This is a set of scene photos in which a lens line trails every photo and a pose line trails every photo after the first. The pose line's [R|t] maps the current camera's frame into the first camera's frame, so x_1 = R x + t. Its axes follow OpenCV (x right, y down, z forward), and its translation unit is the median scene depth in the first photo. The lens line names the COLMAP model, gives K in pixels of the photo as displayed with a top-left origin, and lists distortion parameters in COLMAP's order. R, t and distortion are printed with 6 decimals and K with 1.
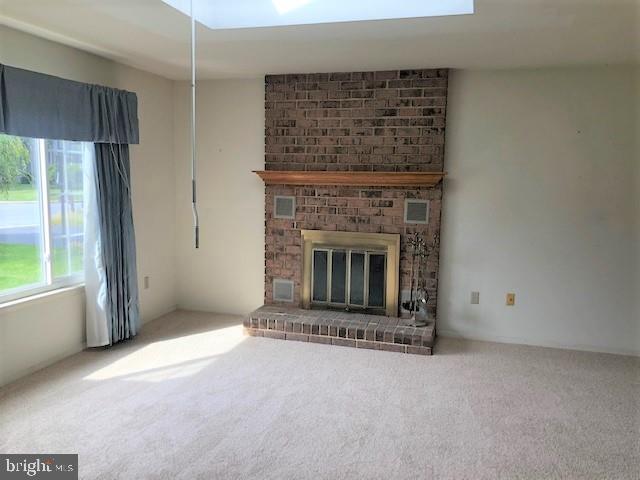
lens RADIAL K [[525.4, 0, 320.0], [0, 525.4, 240.0], [0, 0, 1]] dist [0.159938, -0.460991]
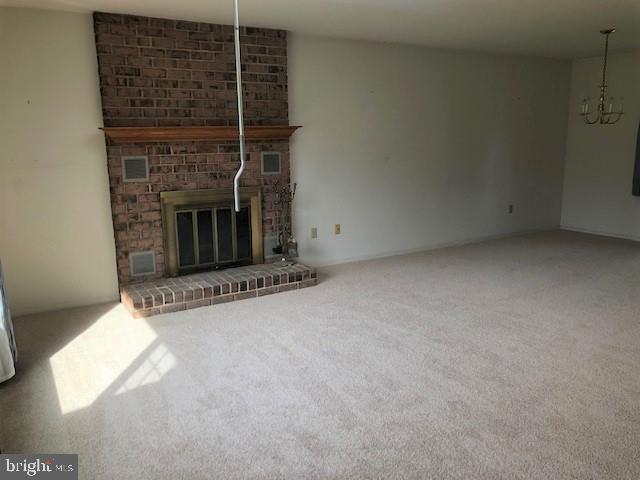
lens RADIAL K [[528.8, 0, 320.0], [0, 528.8, 240.0], [0, 0, 1]] dist [0.027851, -0.050483]
pose [[0.674865, -0.172143, 0.717582, -0.535451], [0.117231, 0.985071, 0.126060, -0.022312], [-0.728570, -0.000951, 0.684971, 0.179168]]
